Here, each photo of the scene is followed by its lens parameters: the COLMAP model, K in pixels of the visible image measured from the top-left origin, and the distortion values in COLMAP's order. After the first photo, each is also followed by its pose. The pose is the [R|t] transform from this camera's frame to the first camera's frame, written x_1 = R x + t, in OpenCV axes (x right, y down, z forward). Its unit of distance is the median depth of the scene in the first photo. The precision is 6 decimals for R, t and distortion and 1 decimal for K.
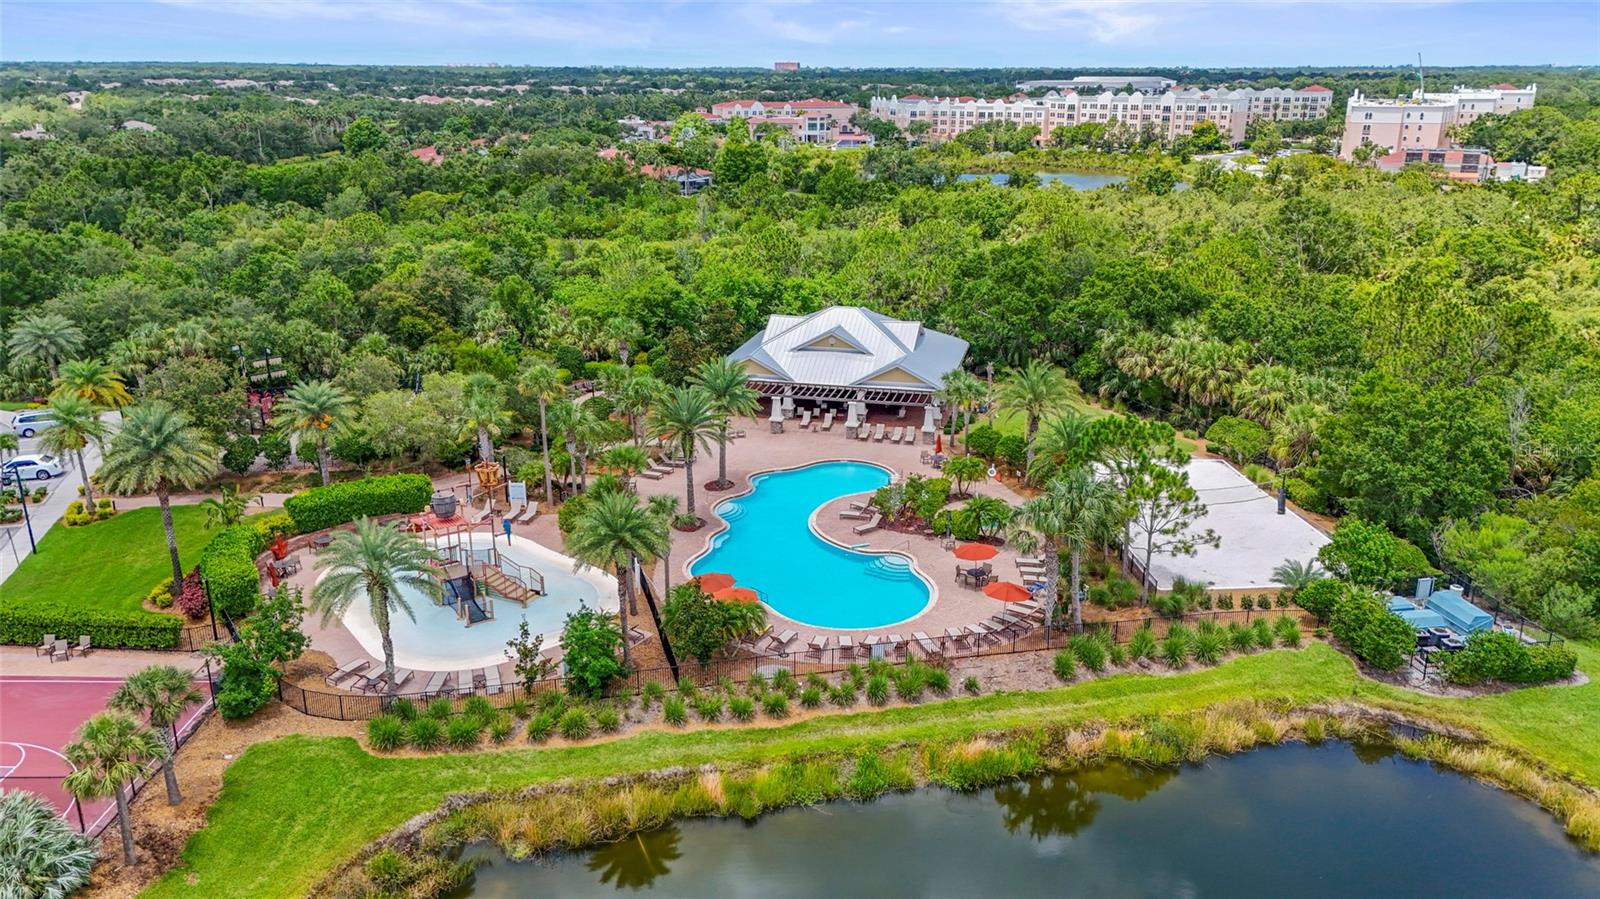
lens RADIAL K [[1191.2, 0, 800.0], [0, 1191.2, 449.5], [0, 0, 1]] dist [0.044375, -0.000185]
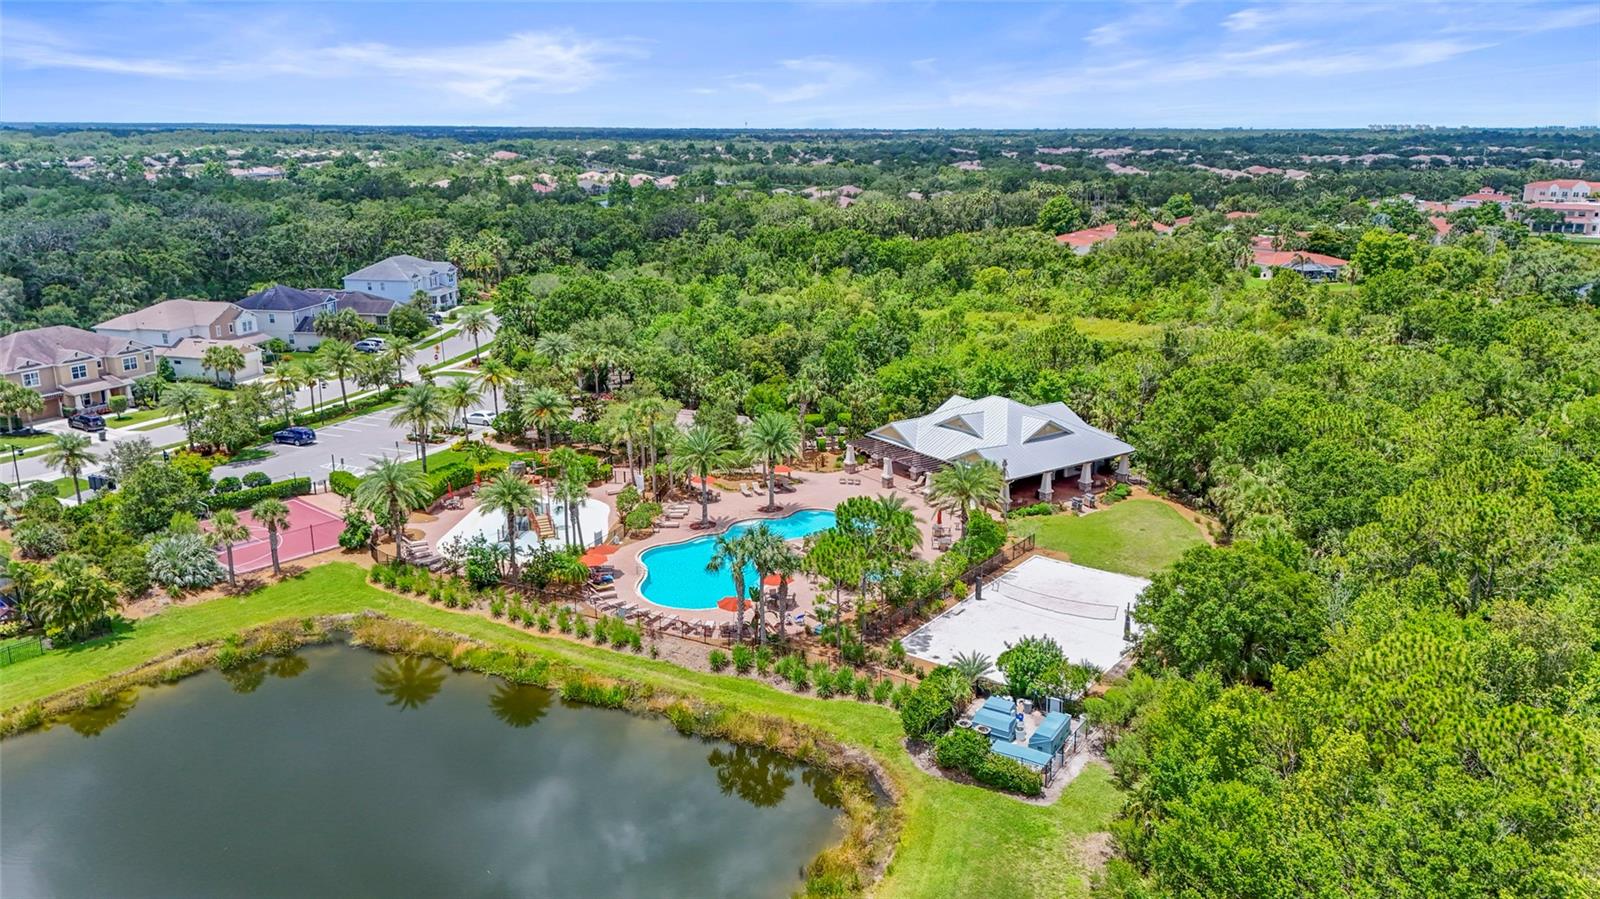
lens RADIAL K [[1191.2, 0, 800.0], [0, 1191.2, 449.5], [0, 0, 1]] dist [0.044375, -0.000185]
pose [[0.741554, 0.168840, -0.649300, 0.638292], [-0.199122, 0.979594, 0.027314, -0.061728], [0.640662, 0.109035, 0.760042, 0.005443]]
